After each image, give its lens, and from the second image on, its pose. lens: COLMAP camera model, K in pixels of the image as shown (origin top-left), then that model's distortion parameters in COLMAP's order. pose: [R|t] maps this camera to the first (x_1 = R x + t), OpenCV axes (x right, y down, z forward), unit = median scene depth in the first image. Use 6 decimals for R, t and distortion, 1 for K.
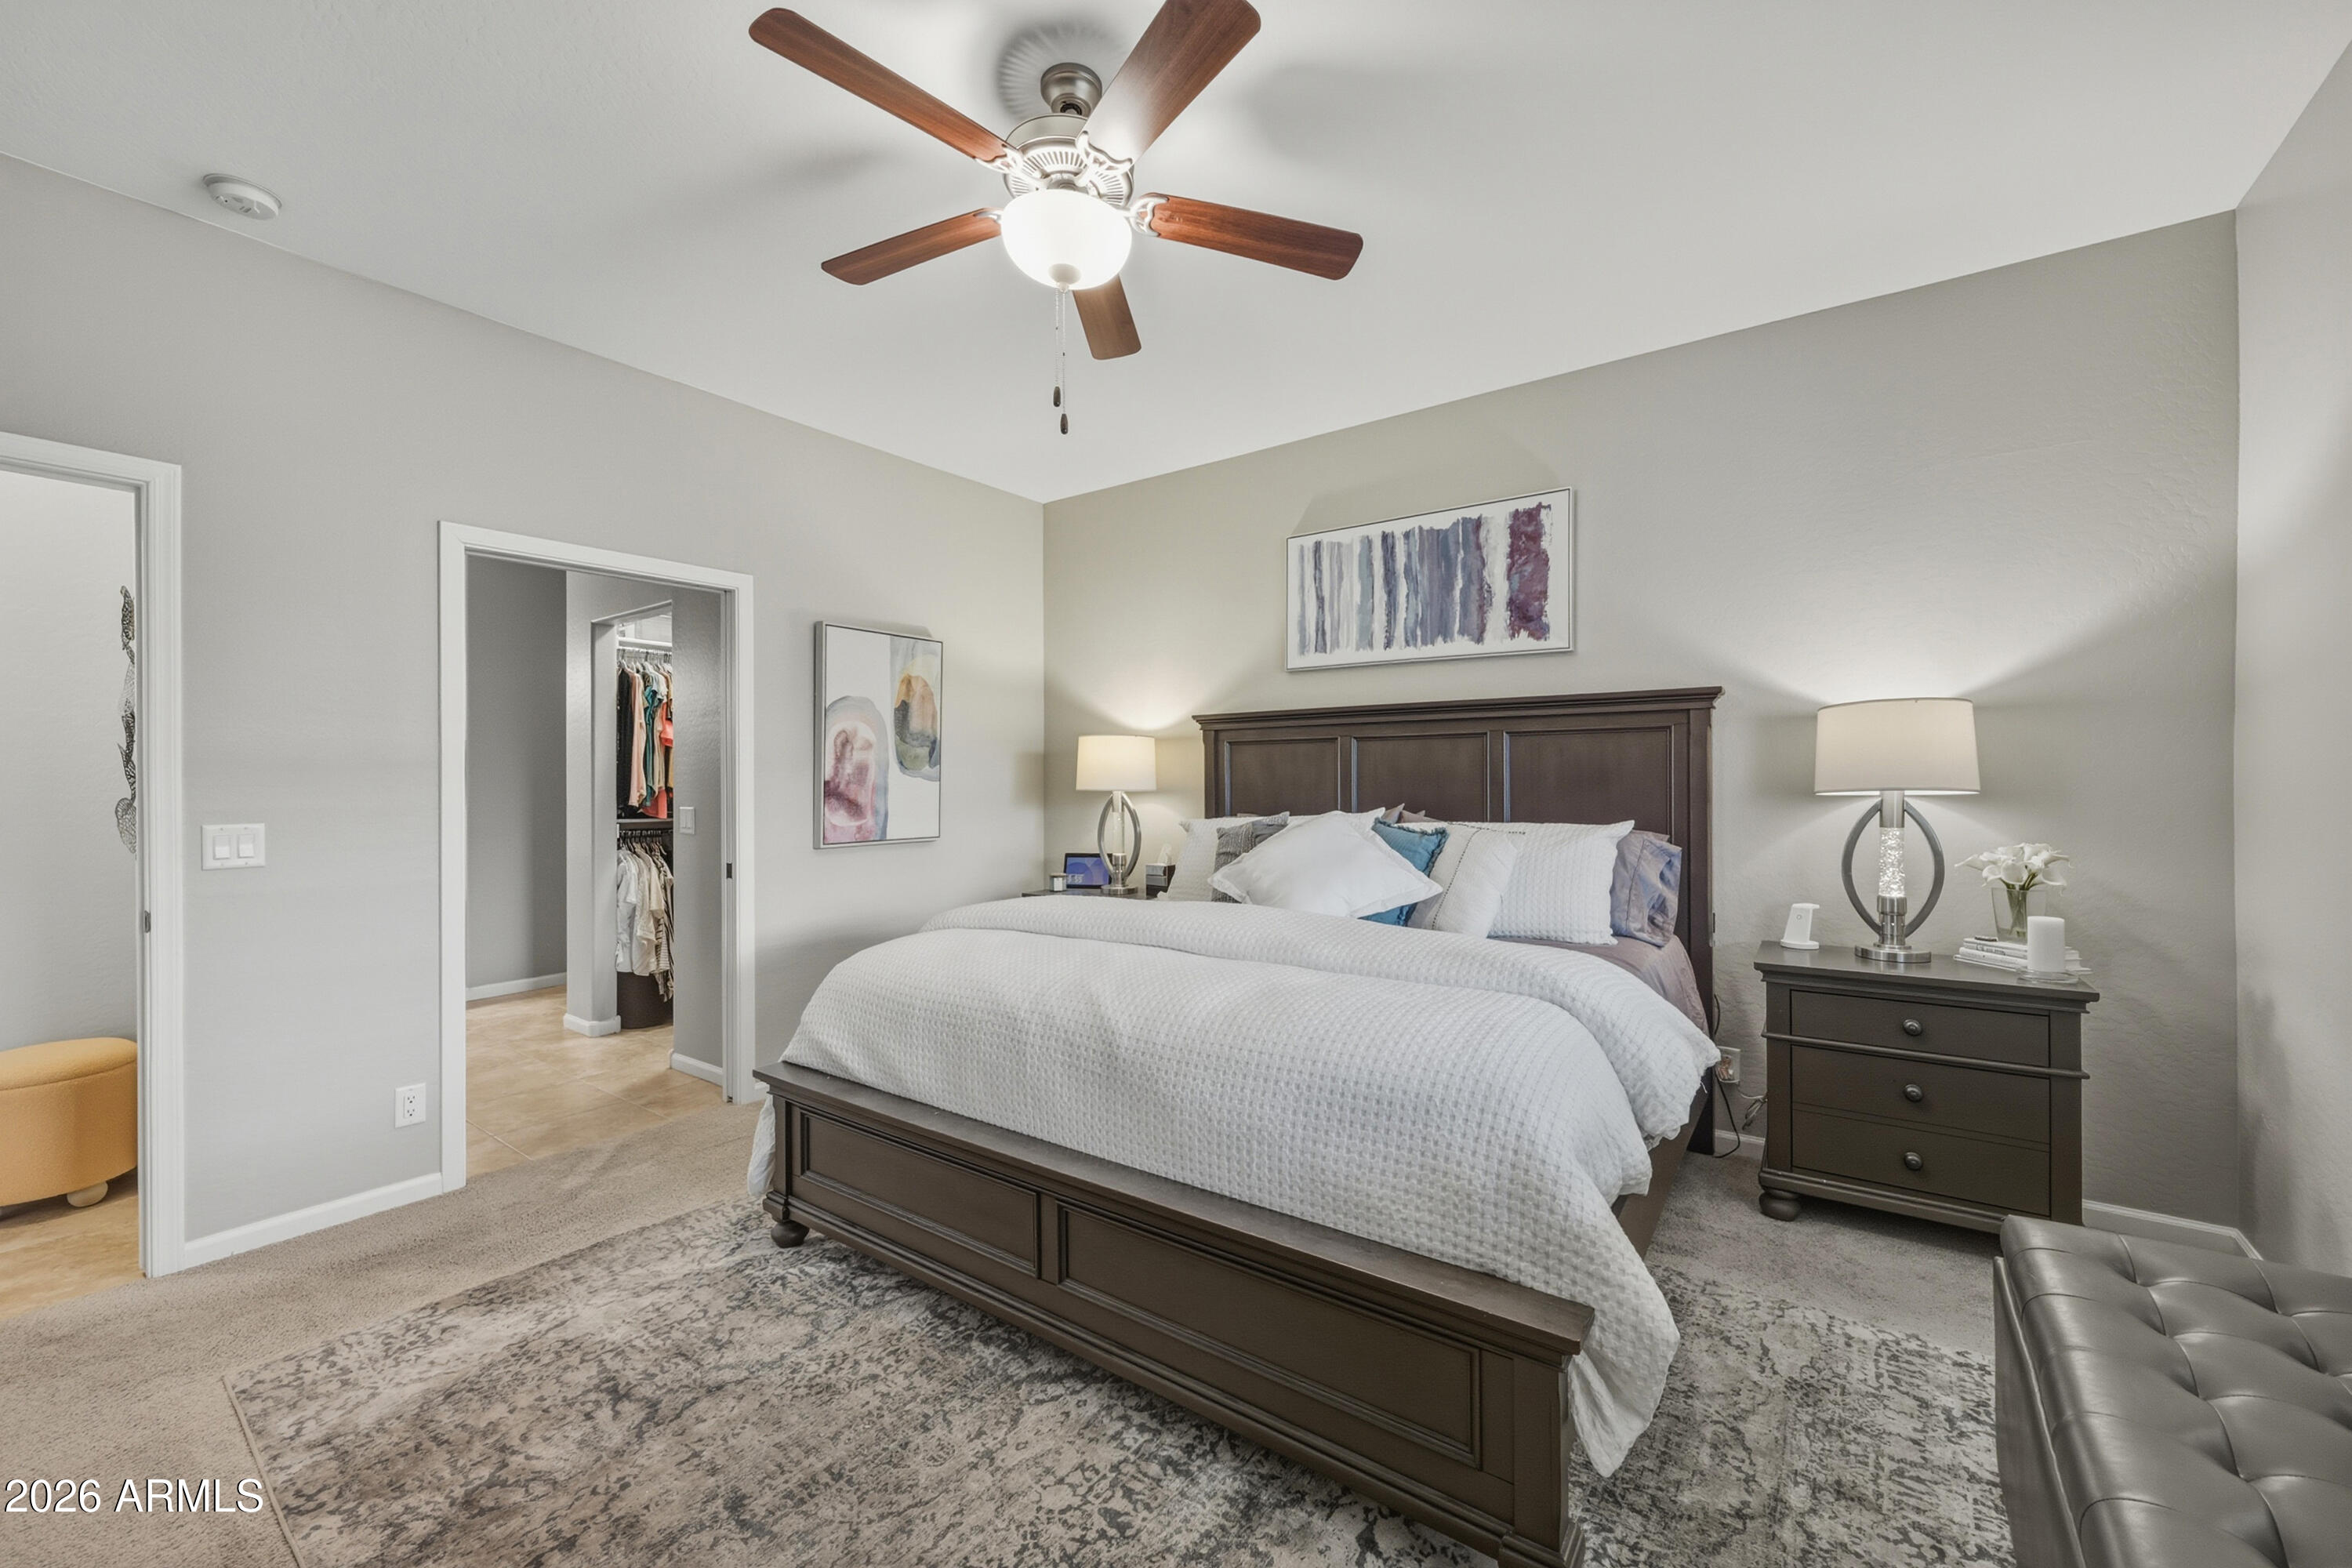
lens RADIAL K [[925.4, 0, 1164.8], [0, 925.4, 778.2], [0, 0, 1]] dist [-0.003258, 0.000954]
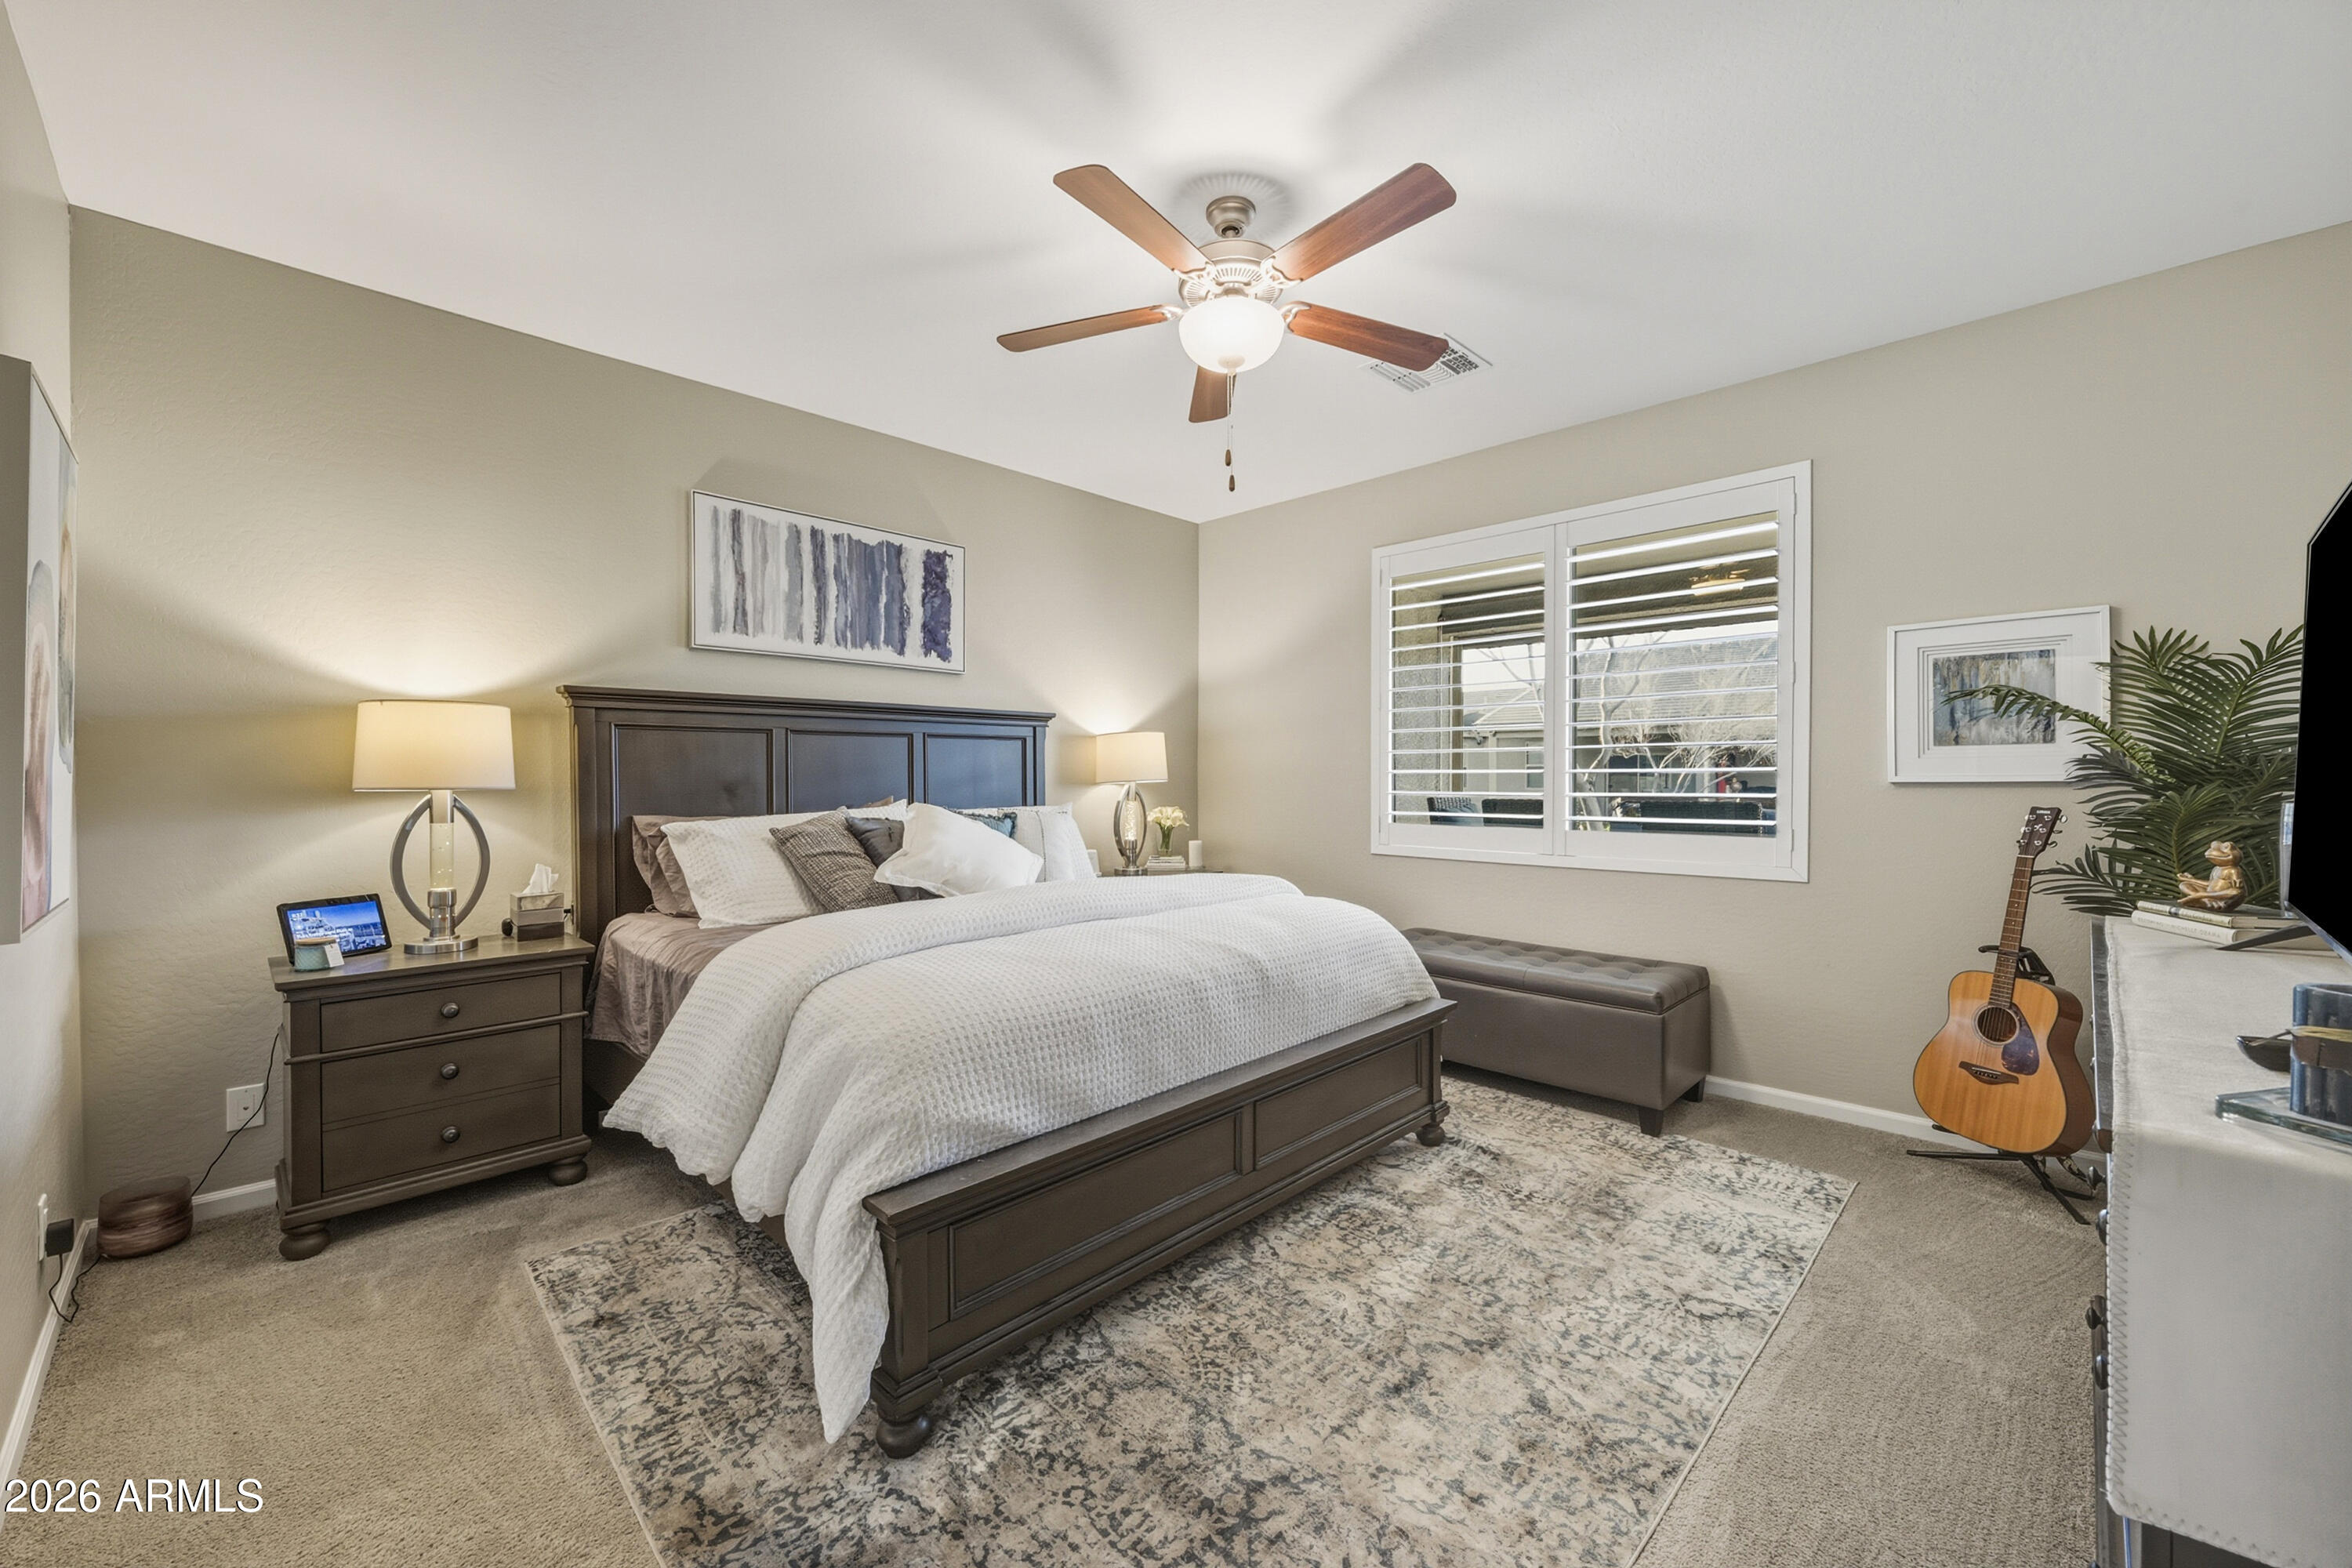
lens RADIAL K [[925.4, 0, 1161.6], [0, 925.4, 786.5], [0, 0, 1]] dist [-0.003258, 0.000954]
pose [[0.145690, -0.009996, 0.989280, -0.740433], [-0.004791, 0.999930, 0.010809, 0.003132], [-0.989319, -0.006314, 0.145632, 0.502603]]
